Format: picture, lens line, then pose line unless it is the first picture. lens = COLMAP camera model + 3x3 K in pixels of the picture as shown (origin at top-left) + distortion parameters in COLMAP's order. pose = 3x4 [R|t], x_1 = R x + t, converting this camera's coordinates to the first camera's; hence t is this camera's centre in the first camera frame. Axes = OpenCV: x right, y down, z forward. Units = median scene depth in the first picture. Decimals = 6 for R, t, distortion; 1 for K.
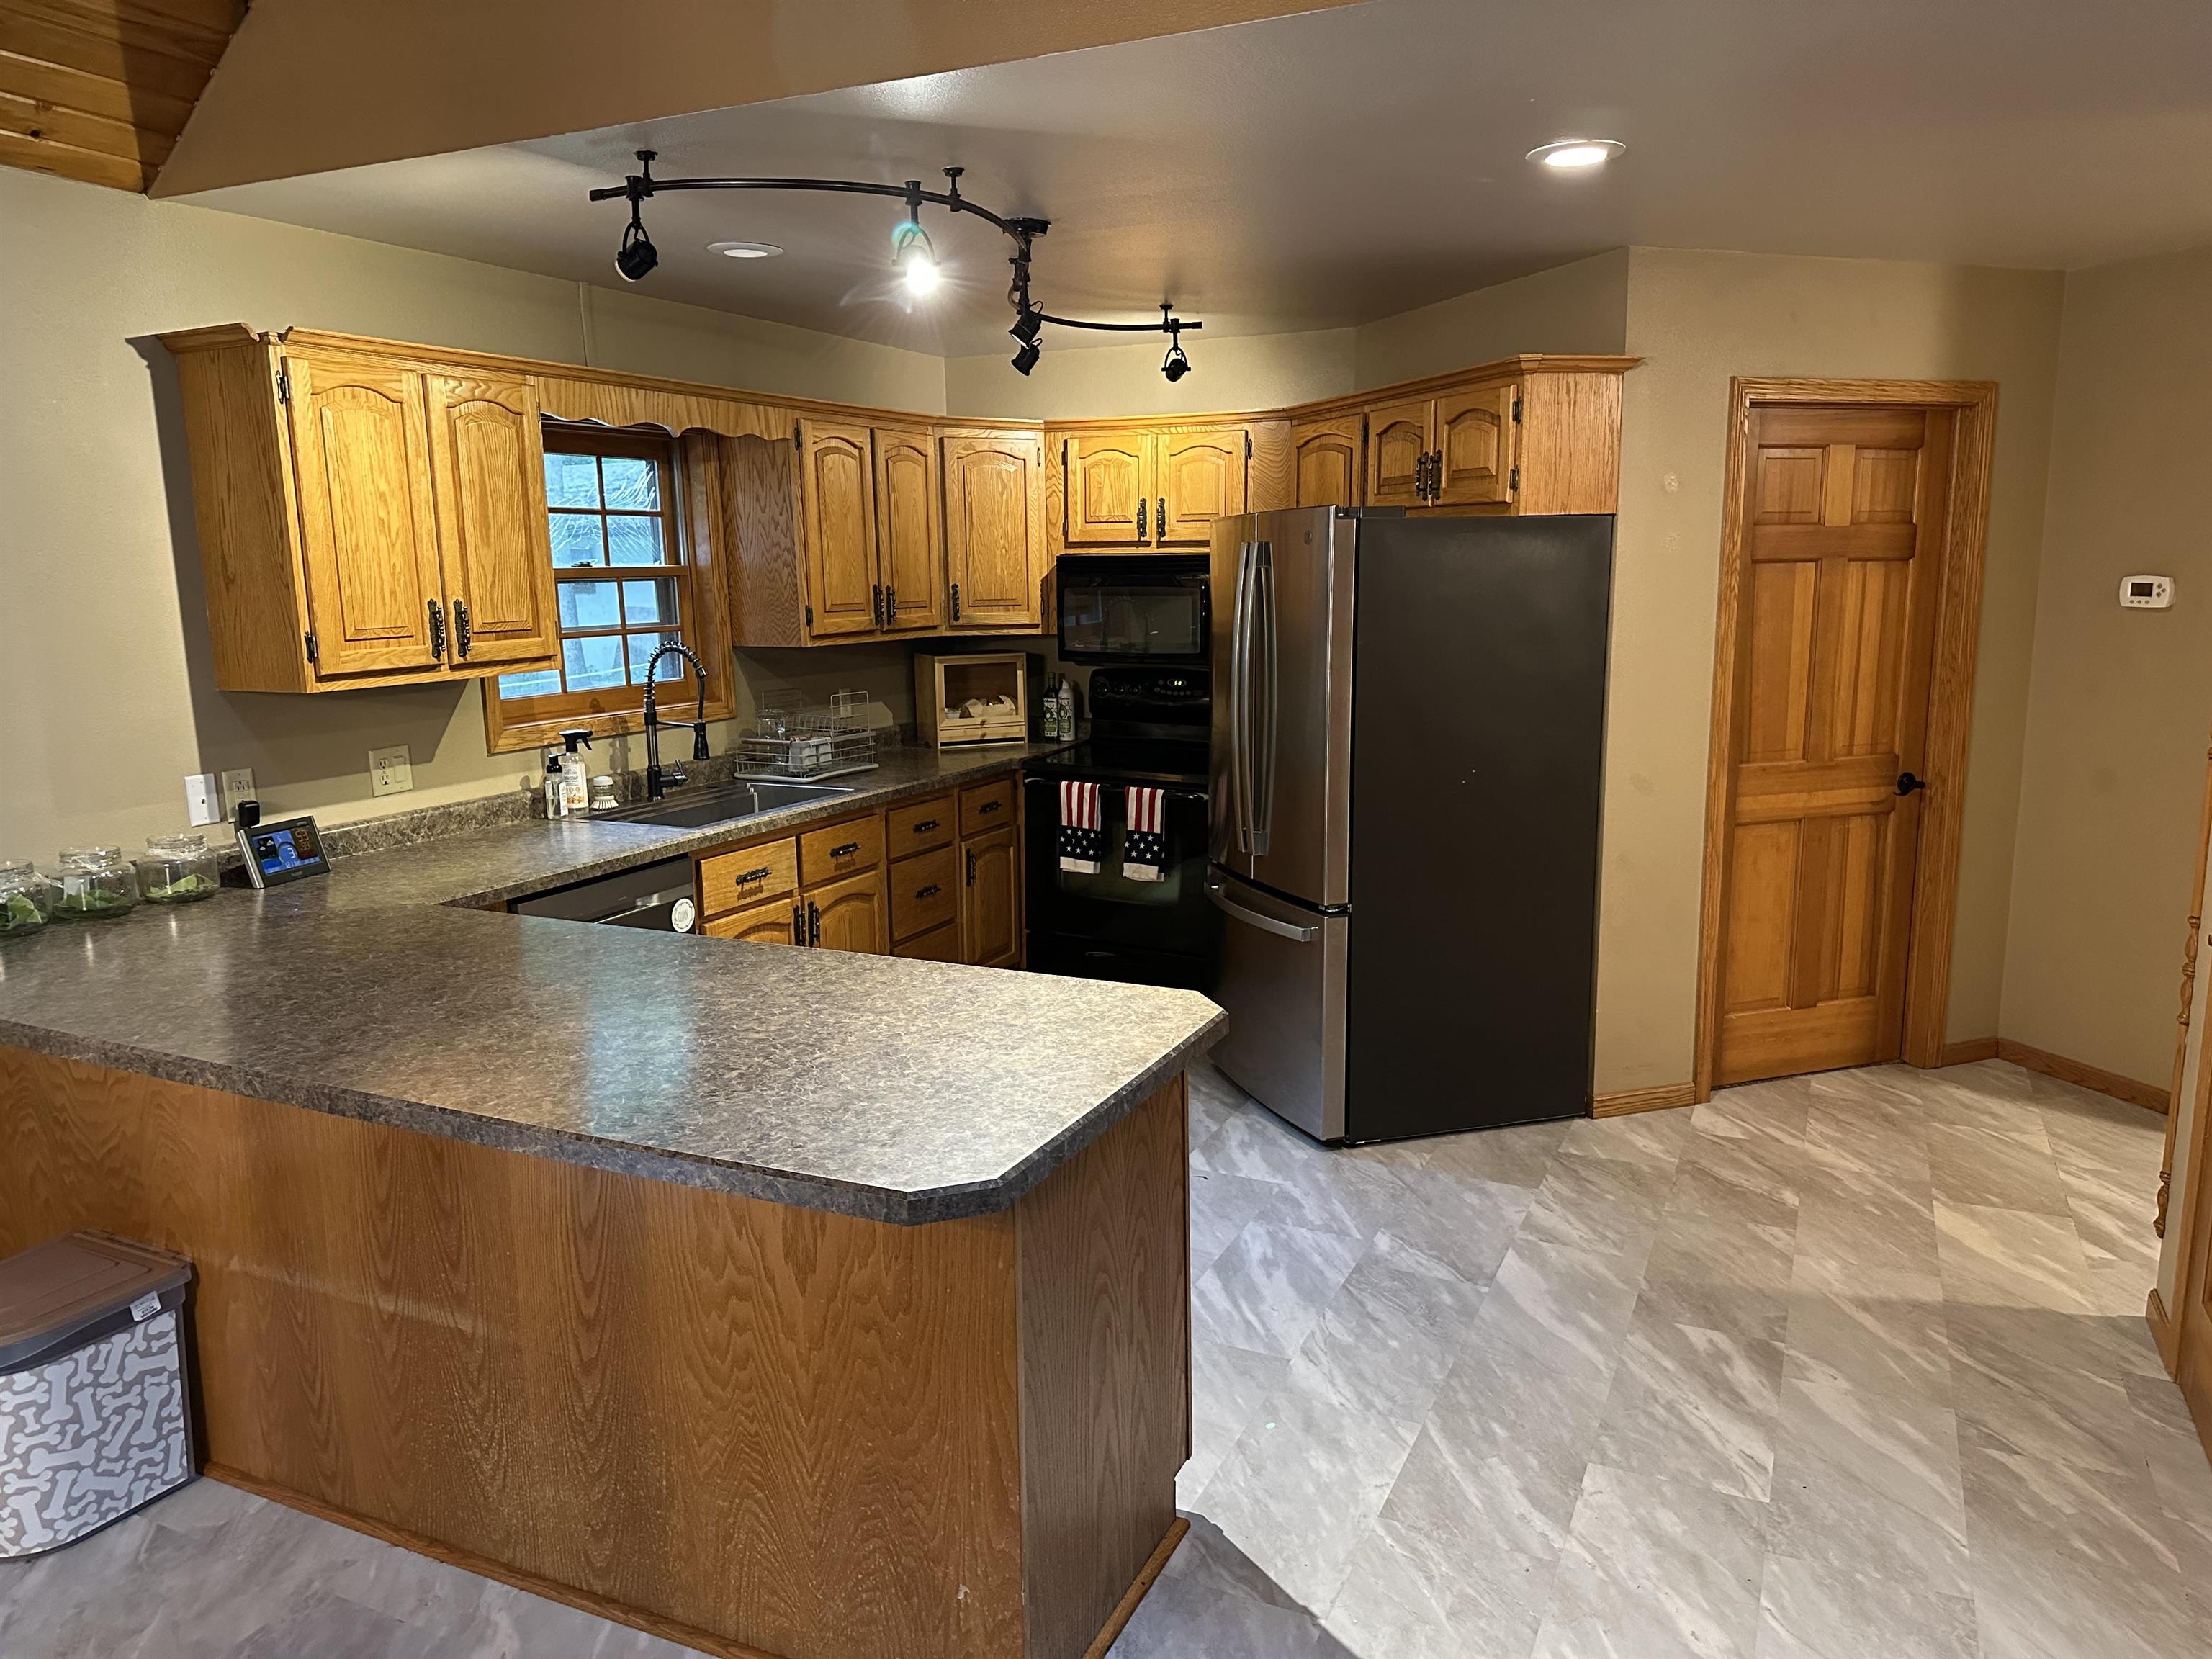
lens RADIAL K [[1542.5, 0, 1107.2], [0, 1542.5, 840.2], [0, 0, 1]] dist [0.093669, -0.121131]
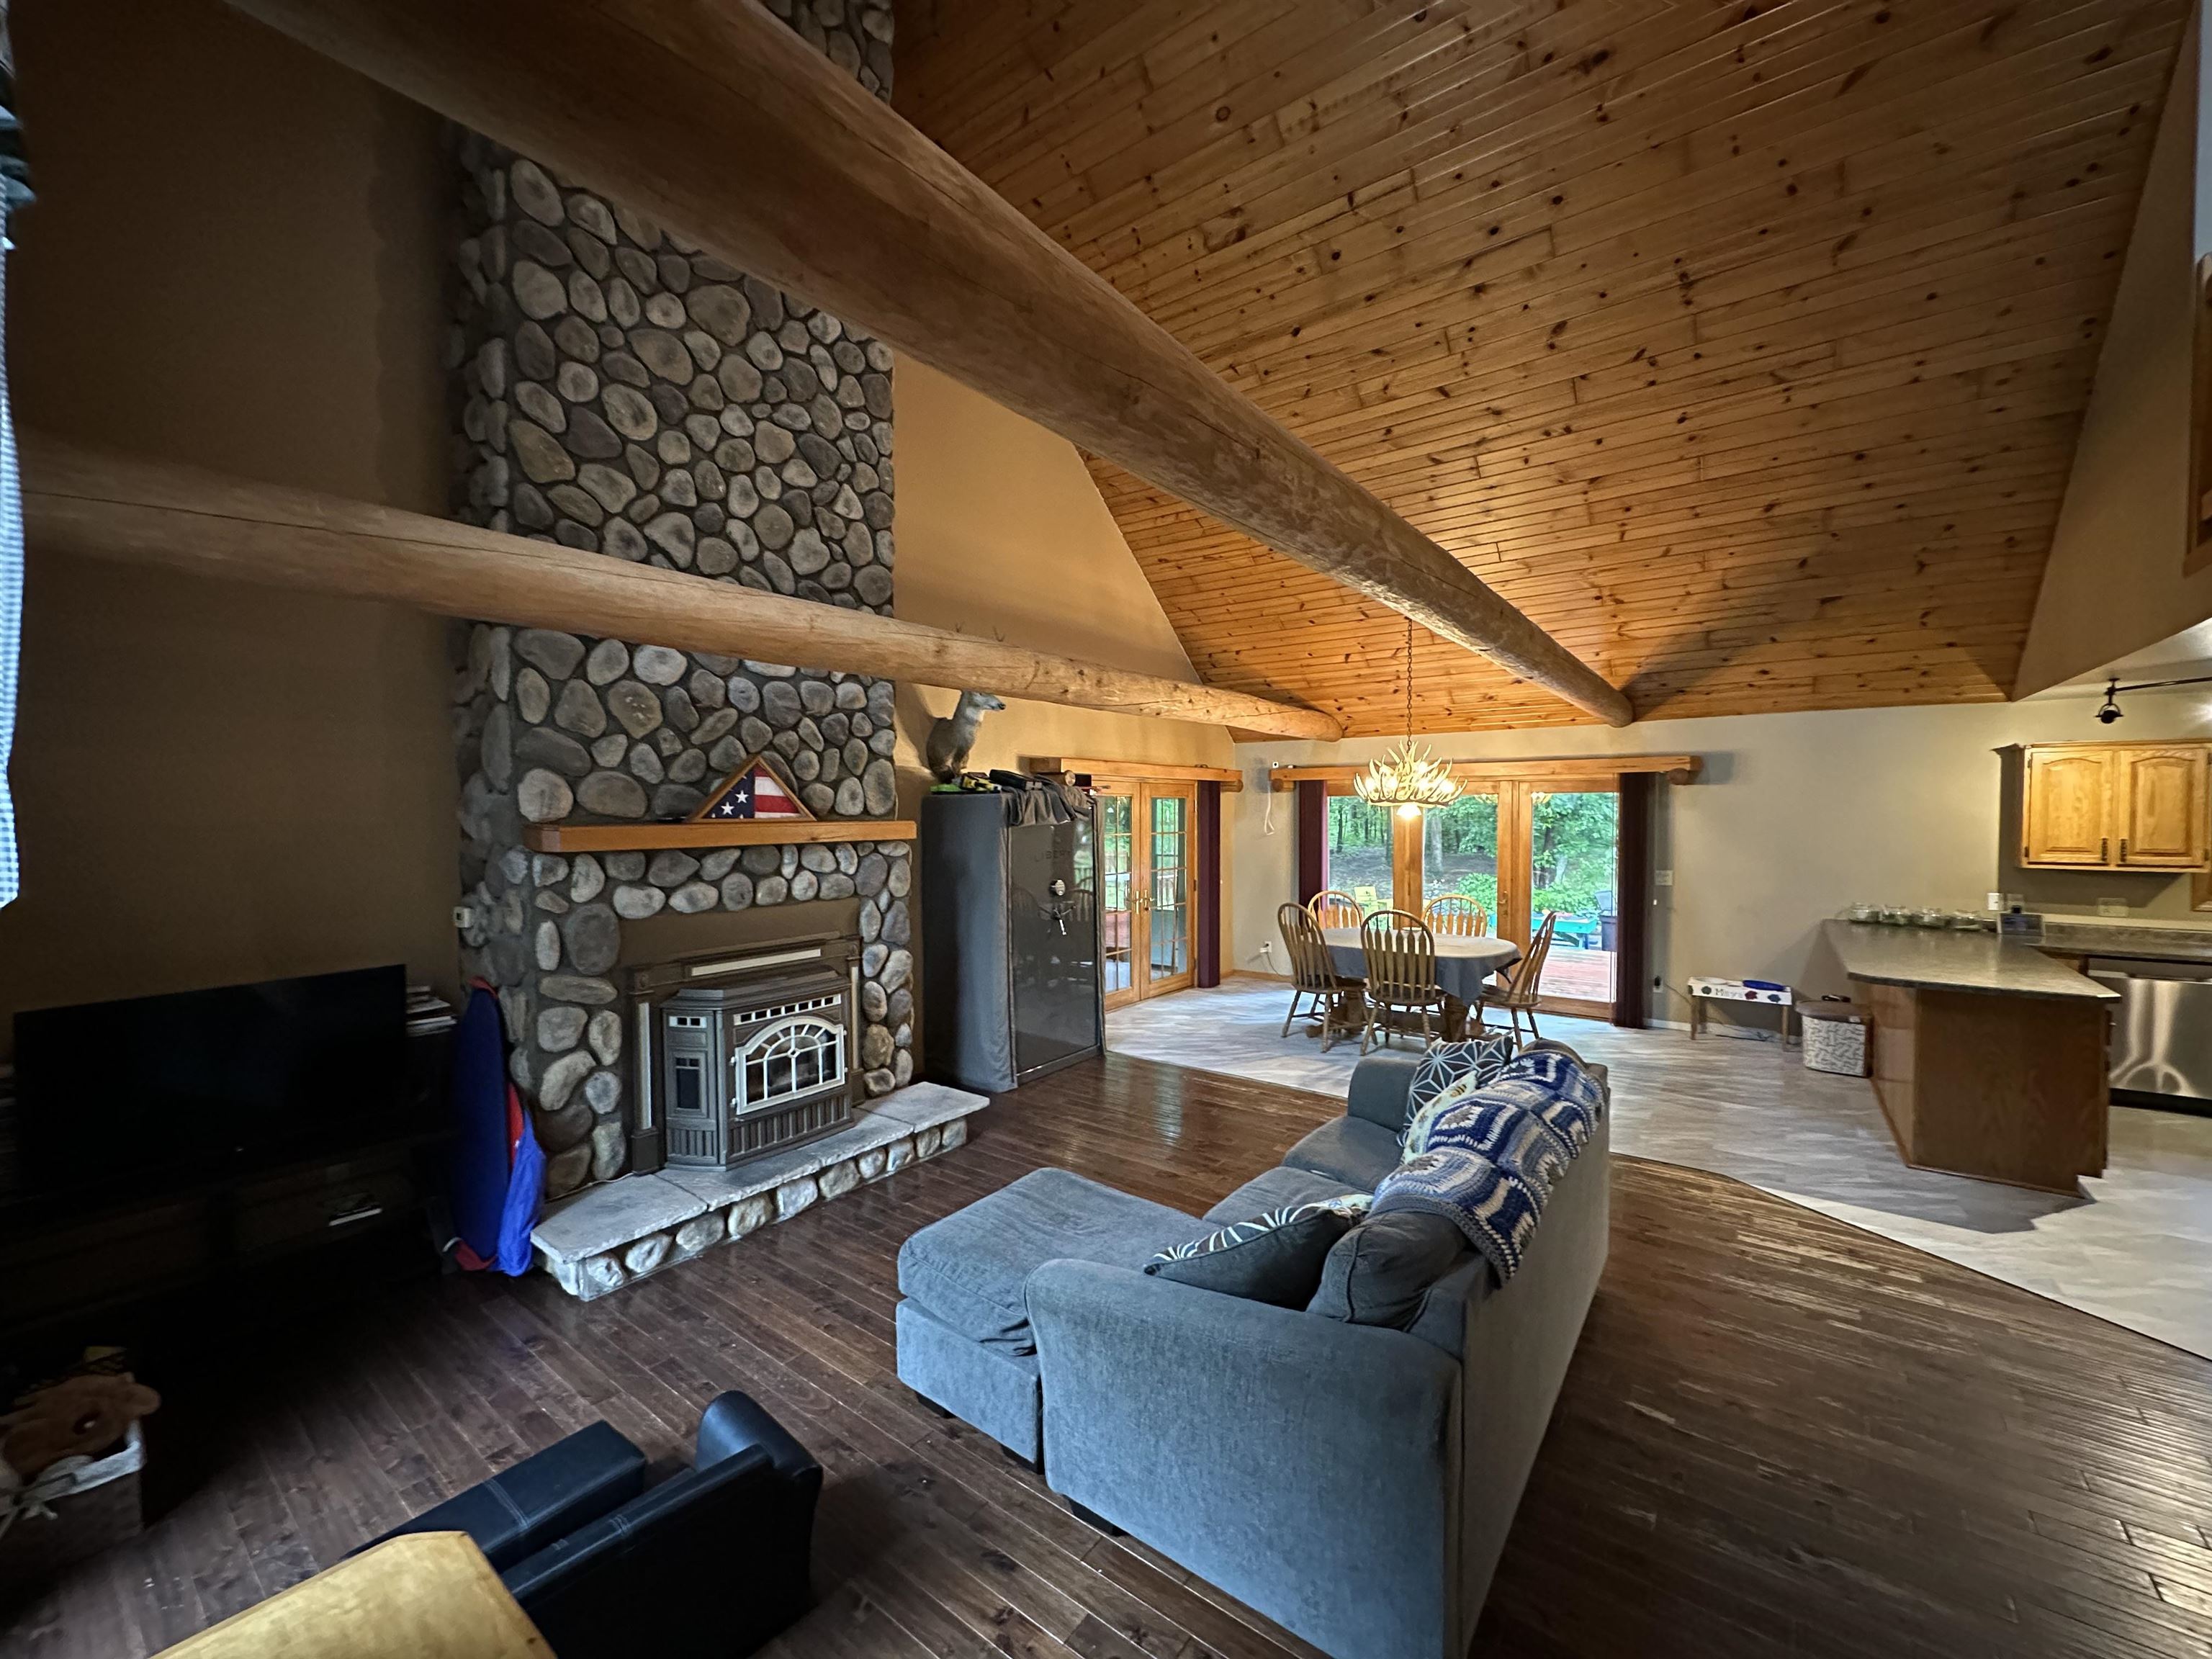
lens RADIAL K [[878.8, 0, 1104.7], [0, 878.8, 834.5], [0, 0, 1]] dist [-0.001728, -0.000302]
pose [[-0.203503, 0.042937, -0.978132, 1.160732], [-0.174985, 0.981357, 0.079485, 0.010117], [0.963310, 0.187334, -0.192196, -0.257202]]
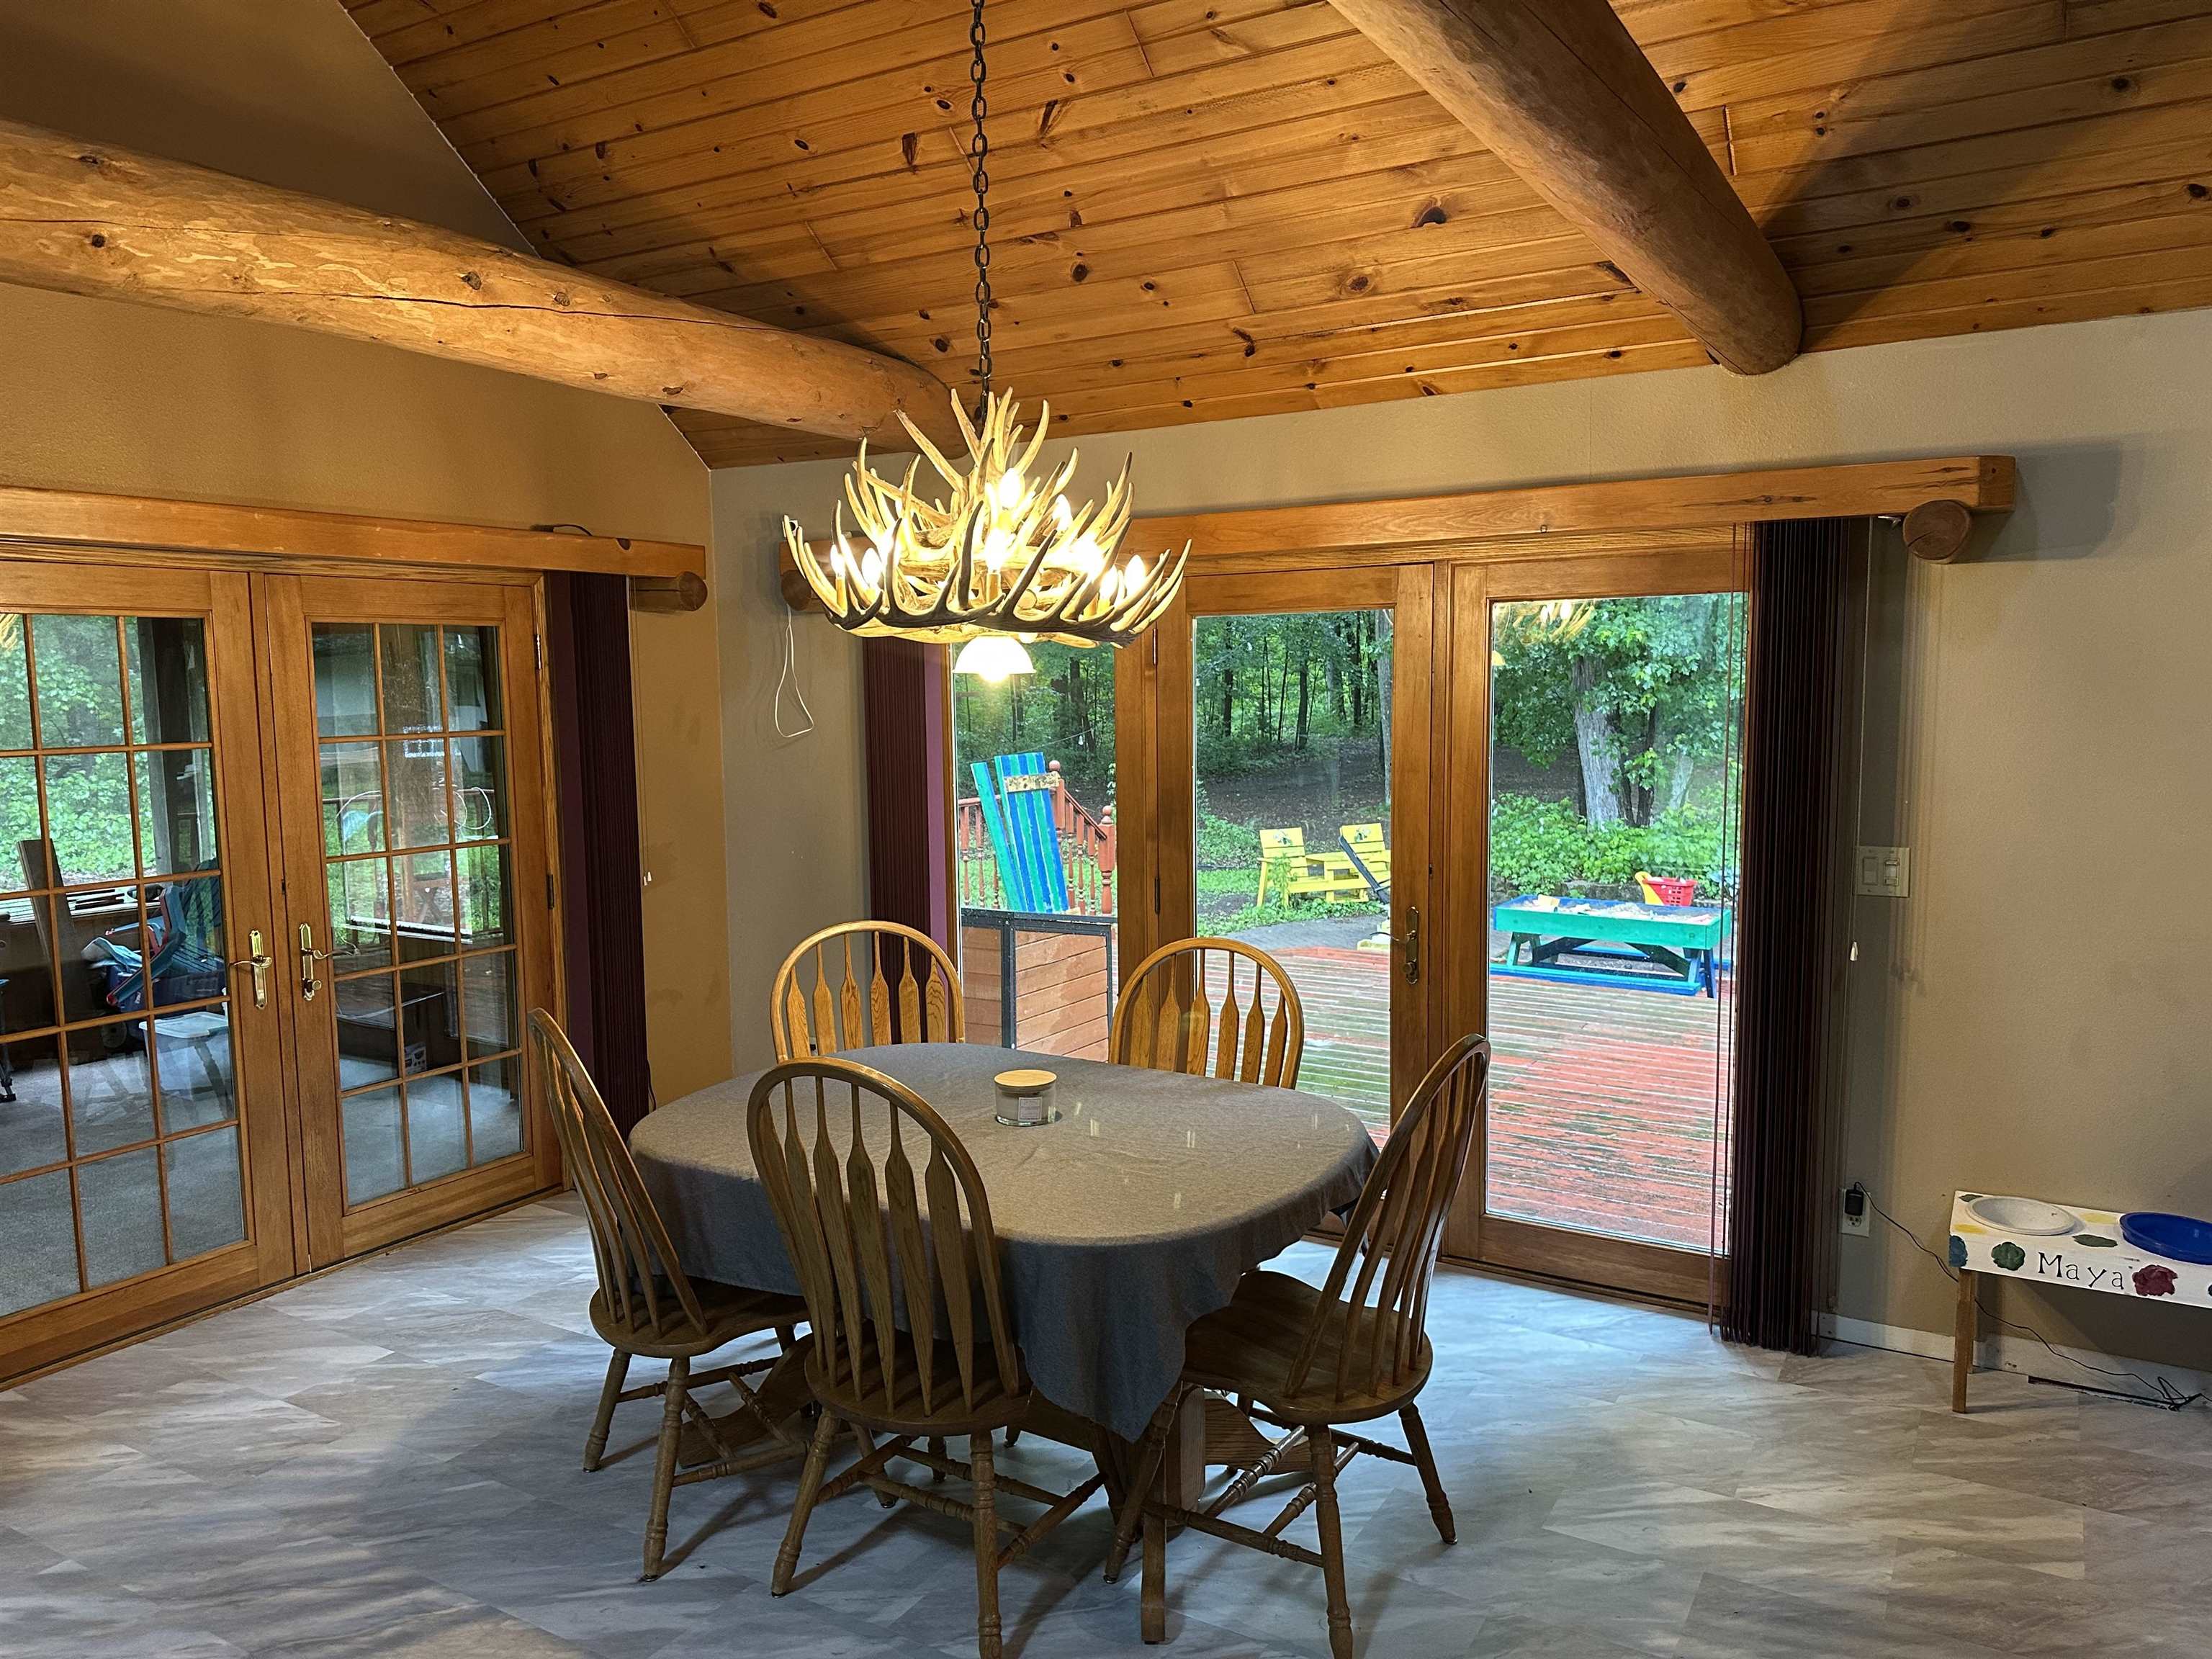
lens RADIAL K [[1542.5, 0, 1098.5], [0, 1542.5, 838.7], [0, 0, 1]] dist [0.093669, -0.121131]
pose [[-0.099125, 0.122402, -0.987518, 0.253476], [-0.170459, 0.975648, 0.138041, -0.028900], [0.980366, 0.182015, -0.075846, 0.081955]]
